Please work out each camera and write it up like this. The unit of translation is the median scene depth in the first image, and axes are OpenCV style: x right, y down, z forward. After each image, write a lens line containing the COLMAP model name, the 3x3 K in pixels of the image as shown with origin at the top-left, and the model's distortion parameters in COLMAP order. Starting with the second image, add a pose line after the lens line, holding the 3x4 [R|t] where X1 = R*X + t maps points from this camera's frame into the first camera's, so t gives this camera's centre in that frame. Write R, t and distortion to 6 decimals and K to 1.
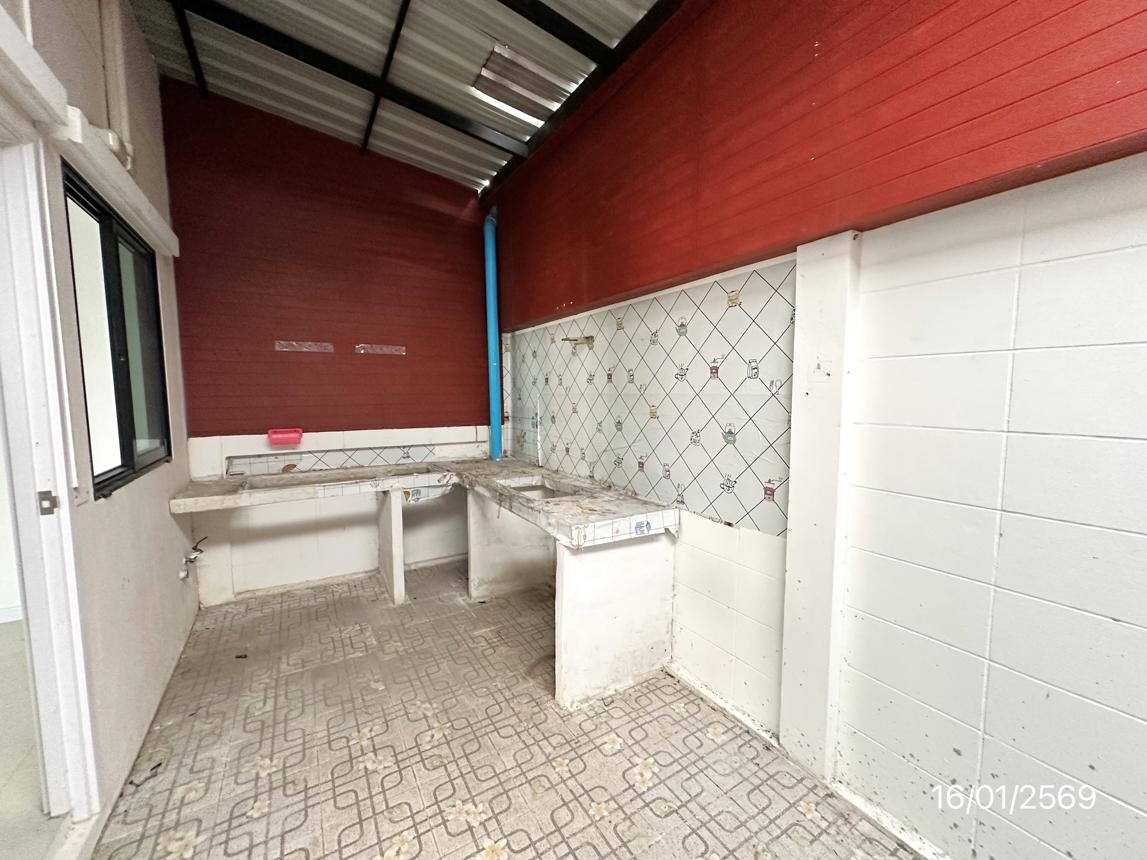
lens RADIAL K [[447.3, 0, 566.8], [0, 447.3, 429.8], [0, 0, 1]] dist [0.000294, 0.000030]
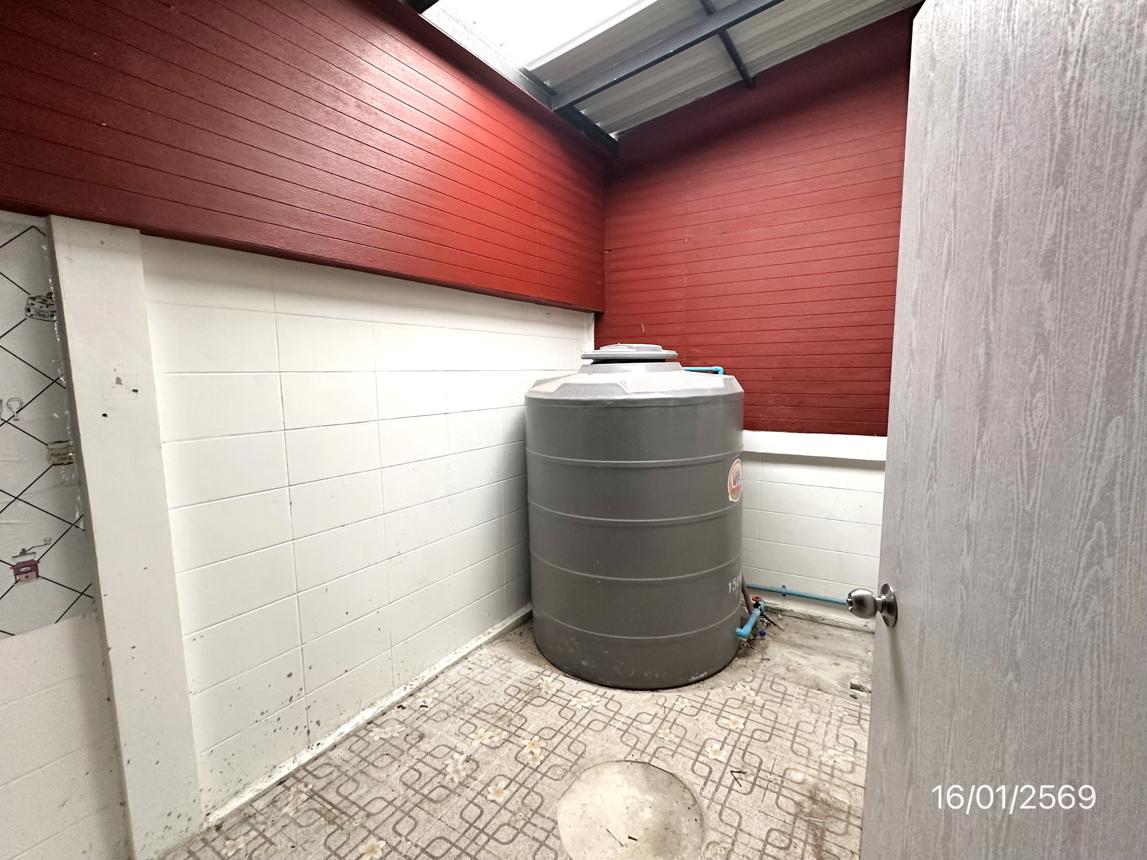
lens RADIAL K [[512.1, 0, 573.5], [0, 512.1, 430.0], [0, 0, 1]] dist [-0.000232, 0.000008]
pose [[-0.444051, -0.095961, 0.890848, -0.688047], [0.089248, 0.984567, 0.150543, -0.126914], [-0.891546, 0.146355, -0.428633, 0.712708]]
